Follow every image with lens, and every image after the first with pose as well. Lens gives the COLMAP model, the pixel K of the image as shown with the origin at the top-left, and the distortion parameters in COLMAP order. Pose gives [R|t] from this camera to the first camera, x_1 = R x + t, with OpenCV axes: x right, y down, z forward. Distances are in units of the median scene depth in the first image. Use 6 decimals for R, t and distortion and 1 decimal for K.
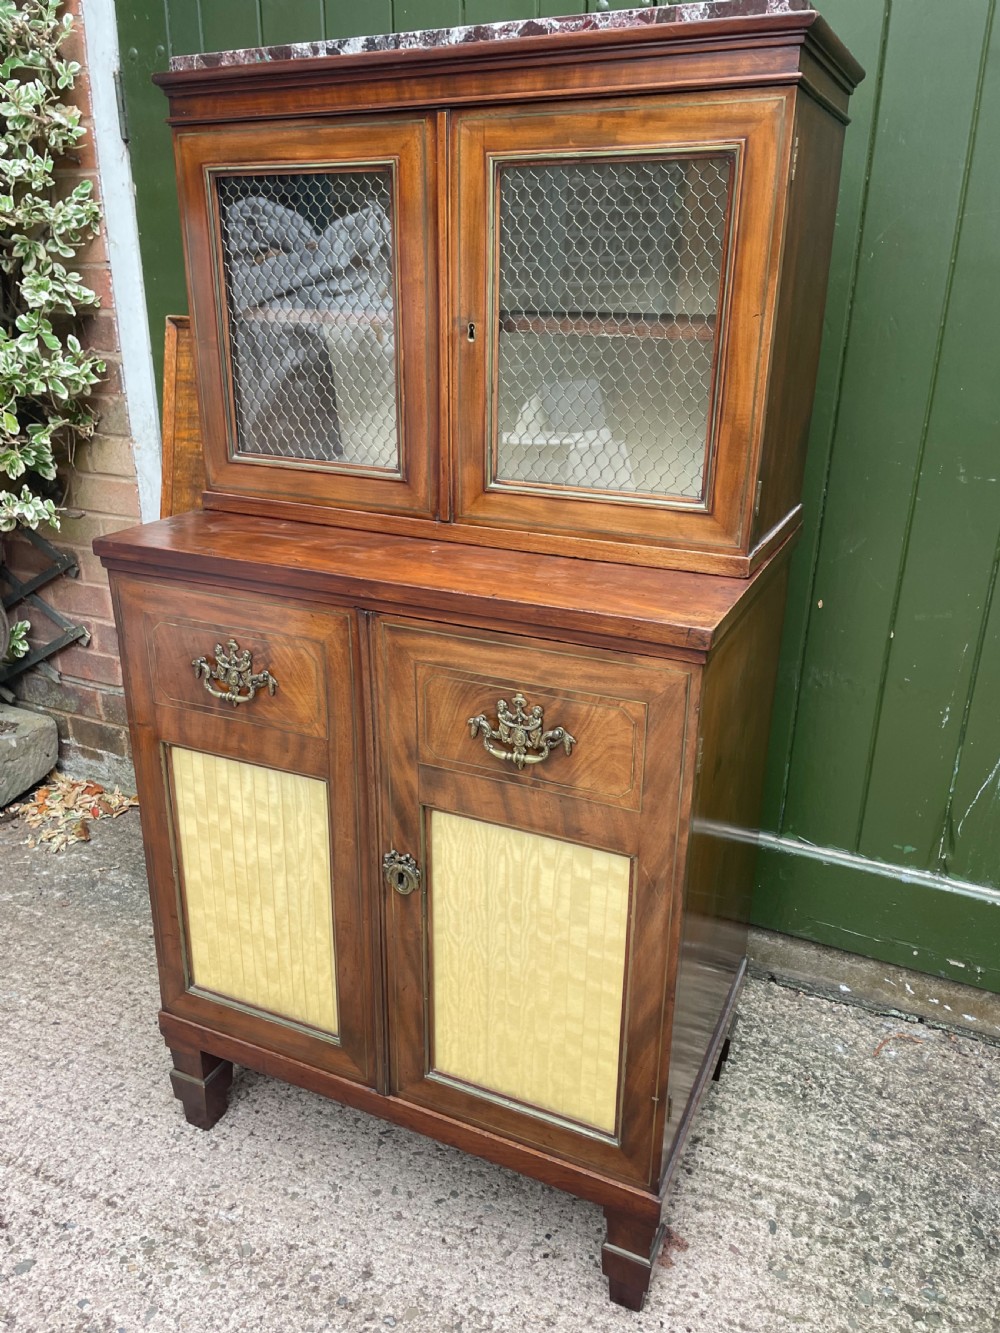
lens RADIAL K [[1006.4, 0, 491.4], [0, 1006.4, 660.1], [0, 0, 1]] dist [0.086373, -0.112698]
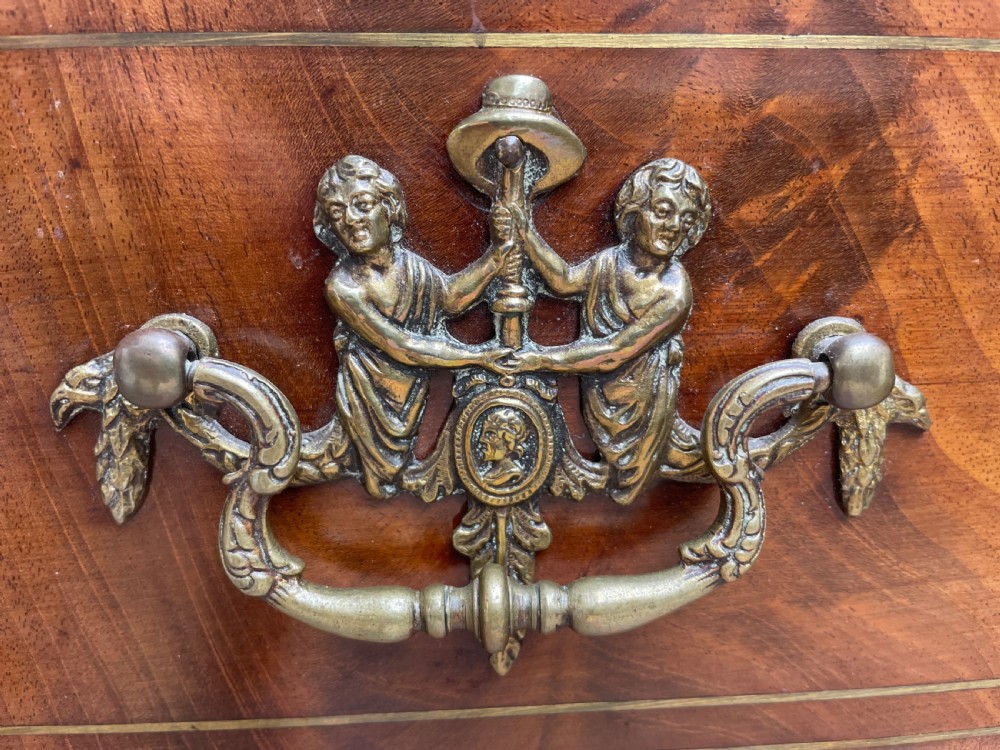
lens RADIAL K [[756.2, 0, 500.0], [0, 756.2, 374.5], [0, 0, 1]] dist [0.086910, -0.113987]
pose [[0.879580, -0.135417, 0.456072, -0.273104], [0.182124, 0.981454, -0.059830, 0.013831], [-0.439512, 0.135687, 0.887929, 0.849263]]
